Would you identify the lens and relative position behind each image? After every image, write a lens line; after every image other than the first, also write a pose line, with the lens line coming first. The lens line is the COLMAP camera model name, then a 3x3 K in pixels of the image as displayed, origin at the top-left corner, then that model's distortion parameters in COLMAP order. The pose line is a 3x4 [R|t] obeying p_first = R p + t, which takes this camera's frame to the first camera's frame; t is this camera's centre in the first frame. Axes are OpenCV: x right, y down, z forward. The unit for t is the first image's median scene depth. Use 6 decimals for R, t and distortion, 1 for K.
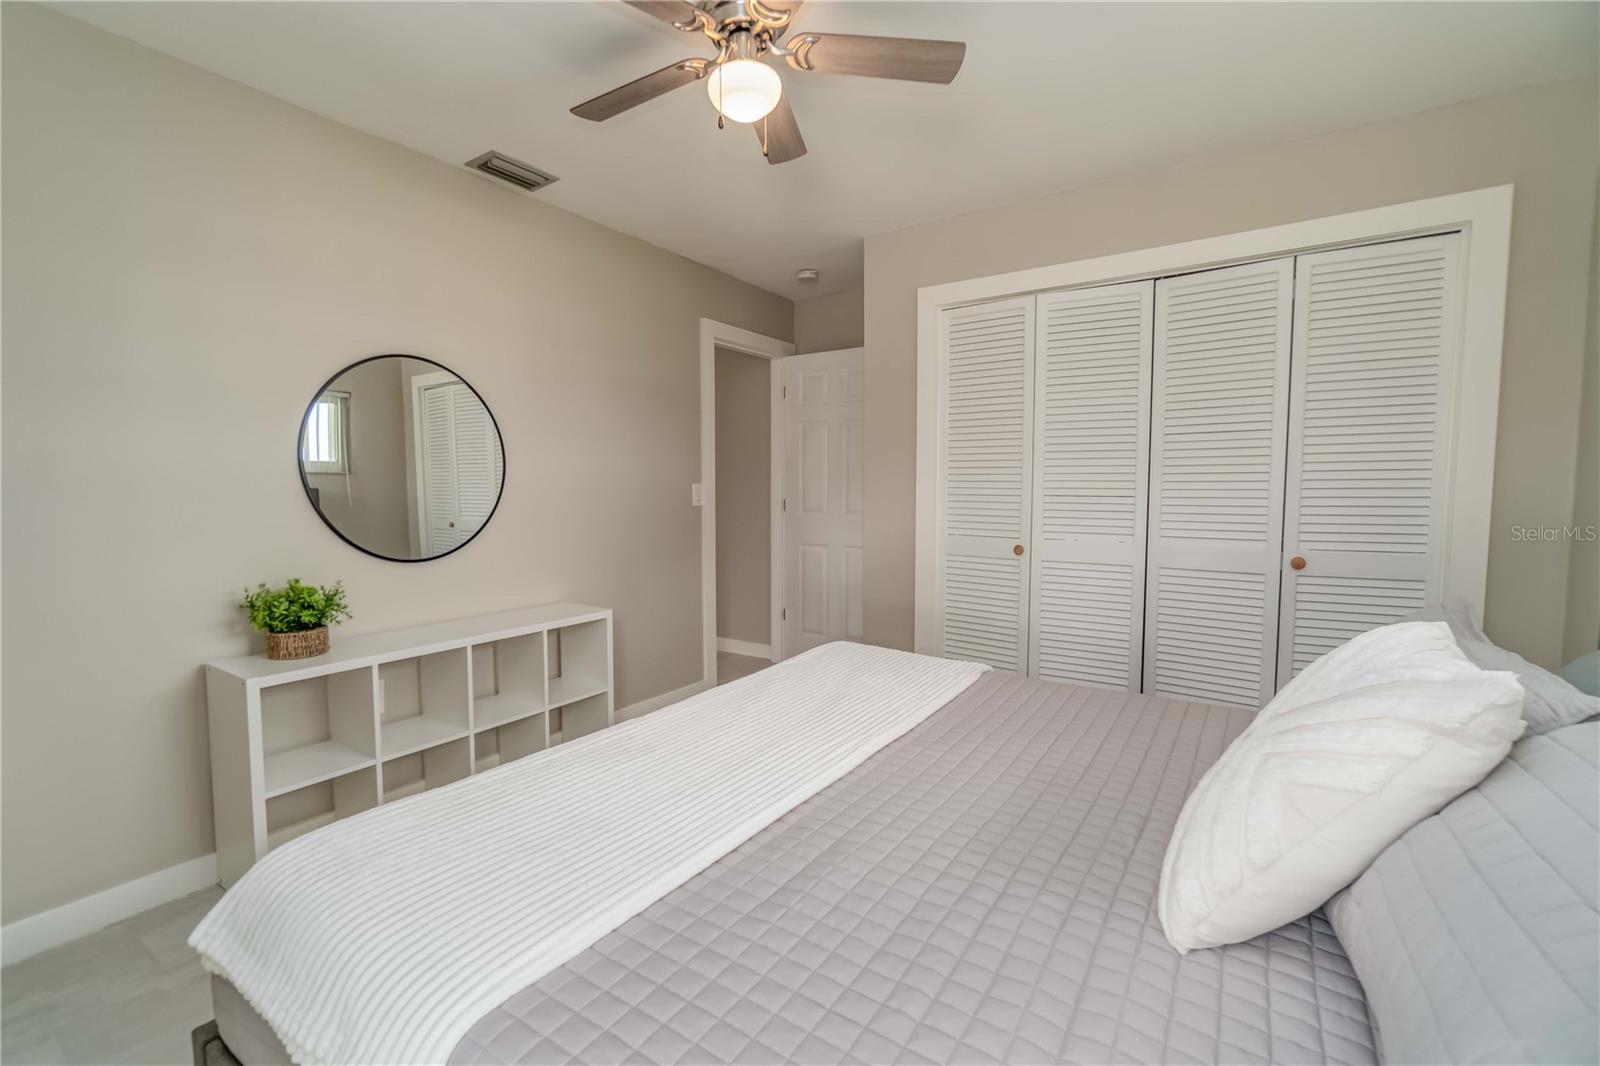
lens RADIAL K [[692.4, 0, 803.1], [0, 692.4, 535.7], [0, 0, 1]] dist [-0.007941, 0.000993]
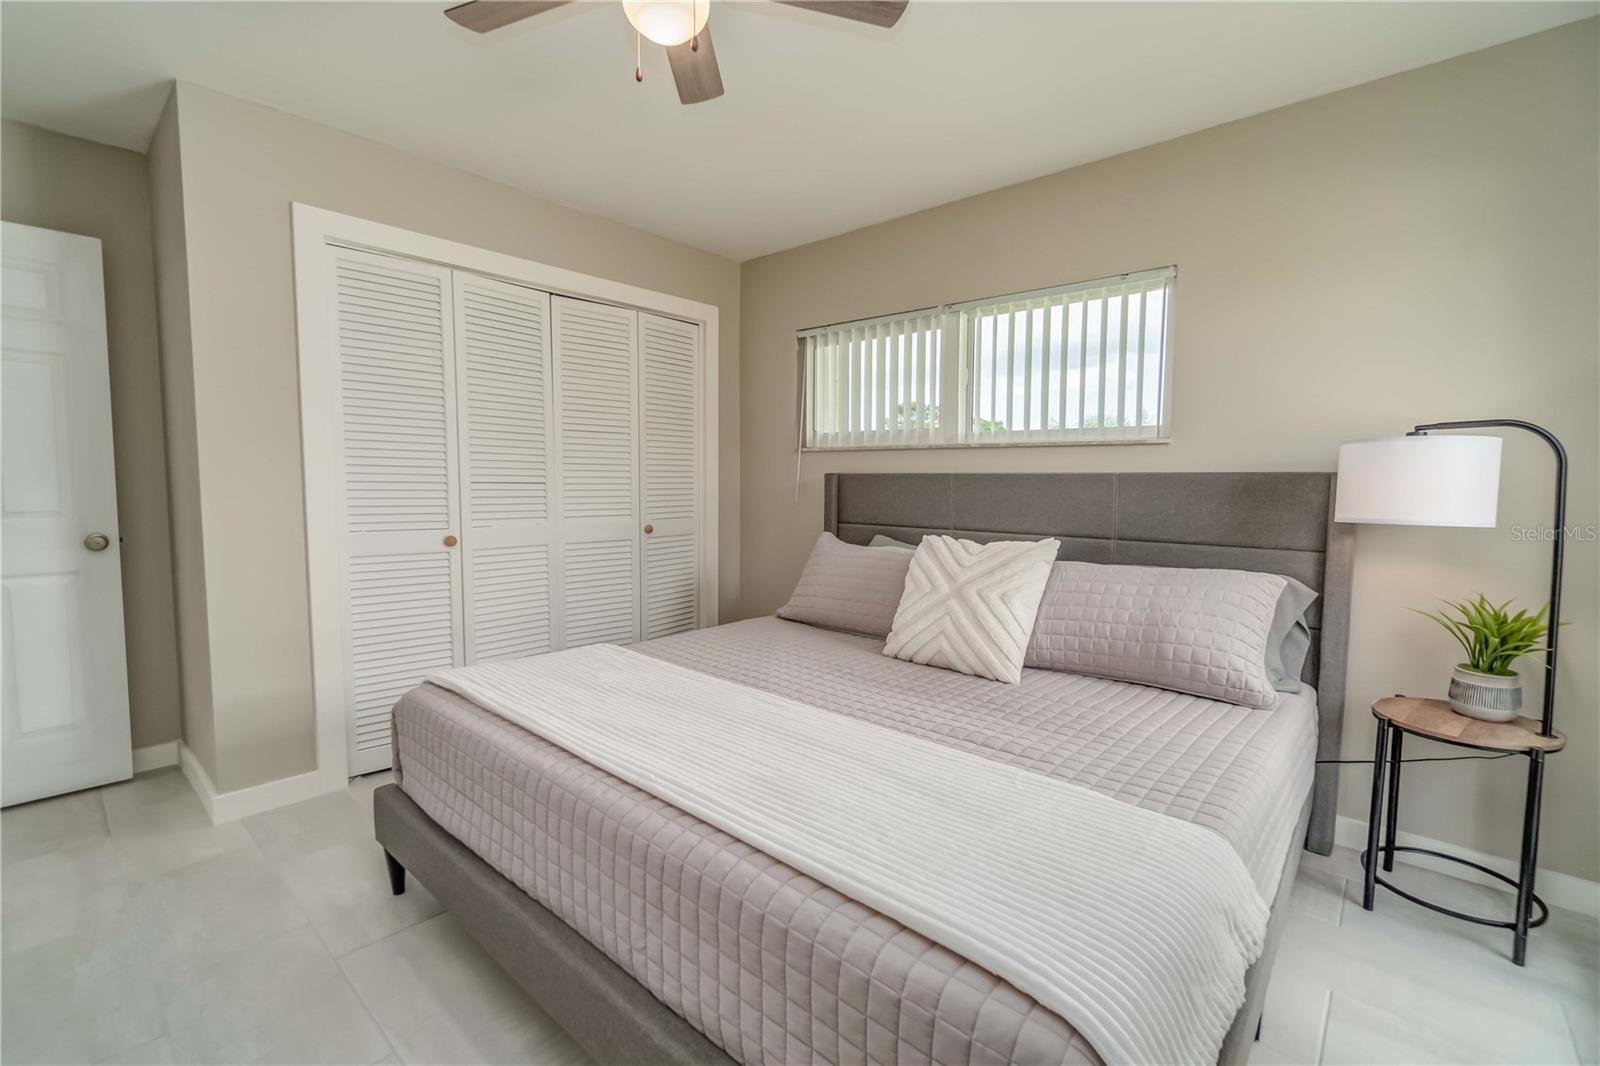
lens RADIAL K [[692.4, 0, 785.6], [0, 692.4, 527.9], [0, 0, 1]] dist [-0.007941, 0.000993]
pose [[0.150363, -0.074471, 0.985822, -0.645803], [0.052315, 0.996361, 0.067288, -0.043837], [-0.987246, 0.041456, 0.153712, 0.495425]]
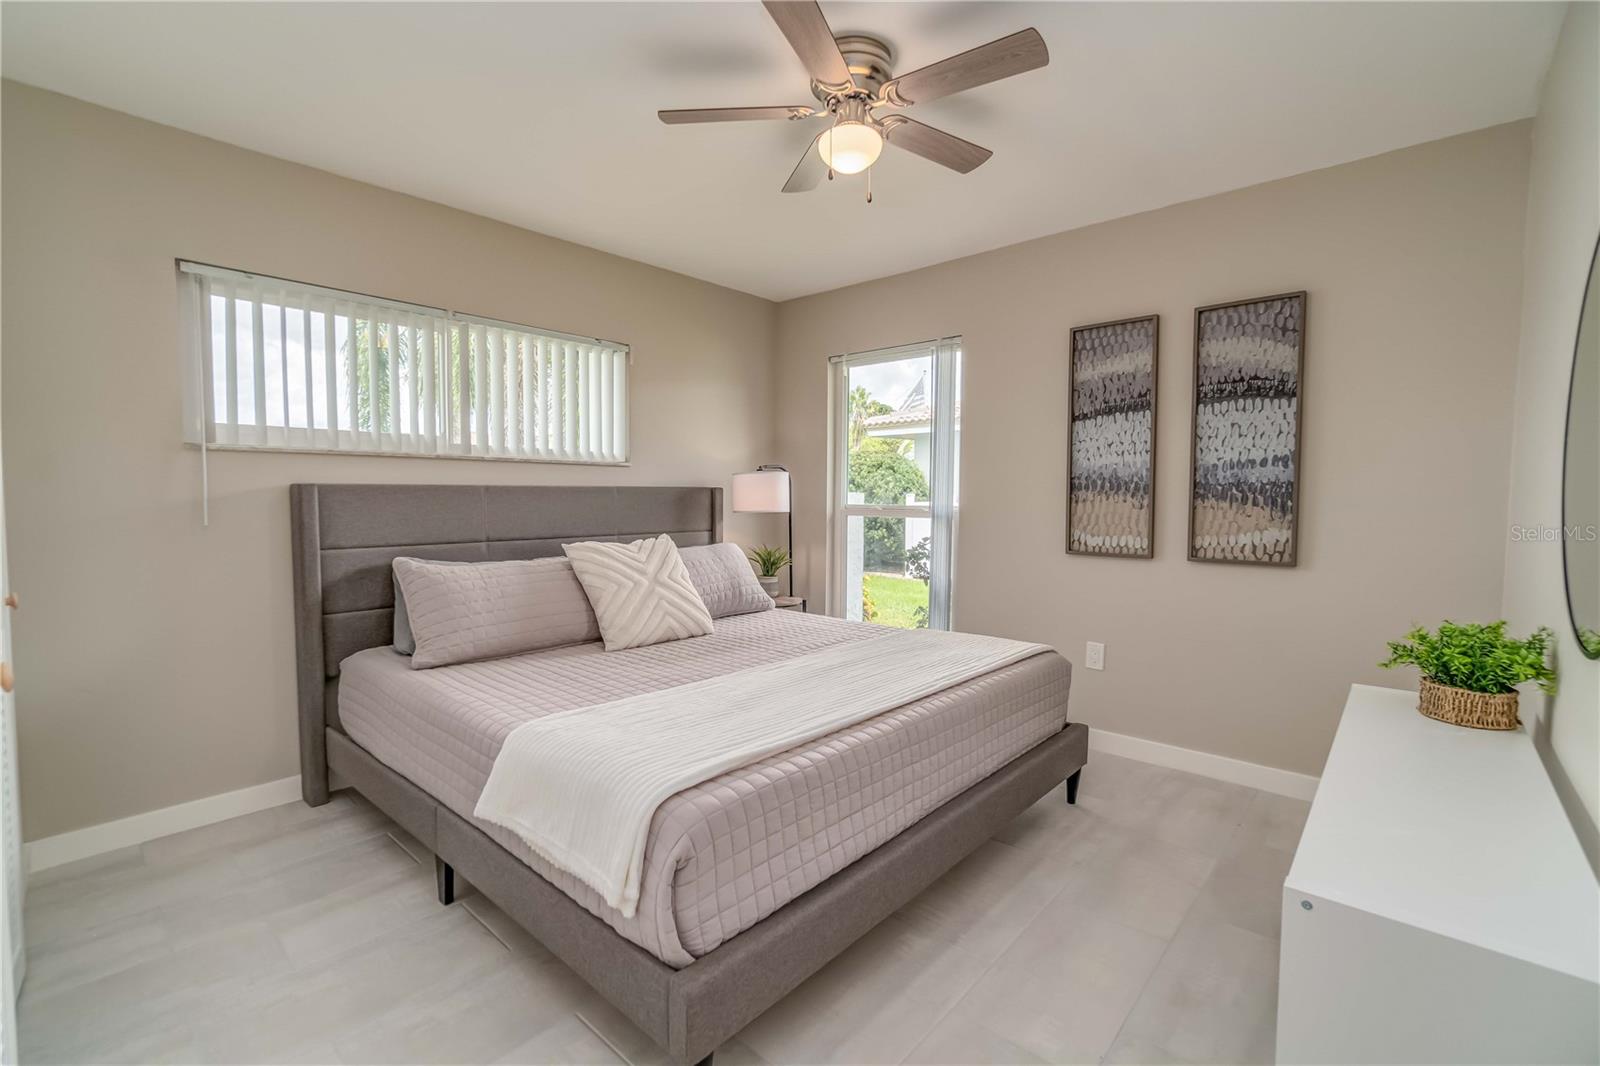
lens RADIAL K [[692.4, 0, 783.9], [0, 692.4, 526.1], [0, 0, 1]] dist [-0.007941, 0.000993]
pose [[-0.986811, -0.018677, 0.160796, -0.192025], [-0.001406, 0.994273, 0.106863, -0.093485], [-0.161871, 0.105228, -0.981185, 1.356392]]
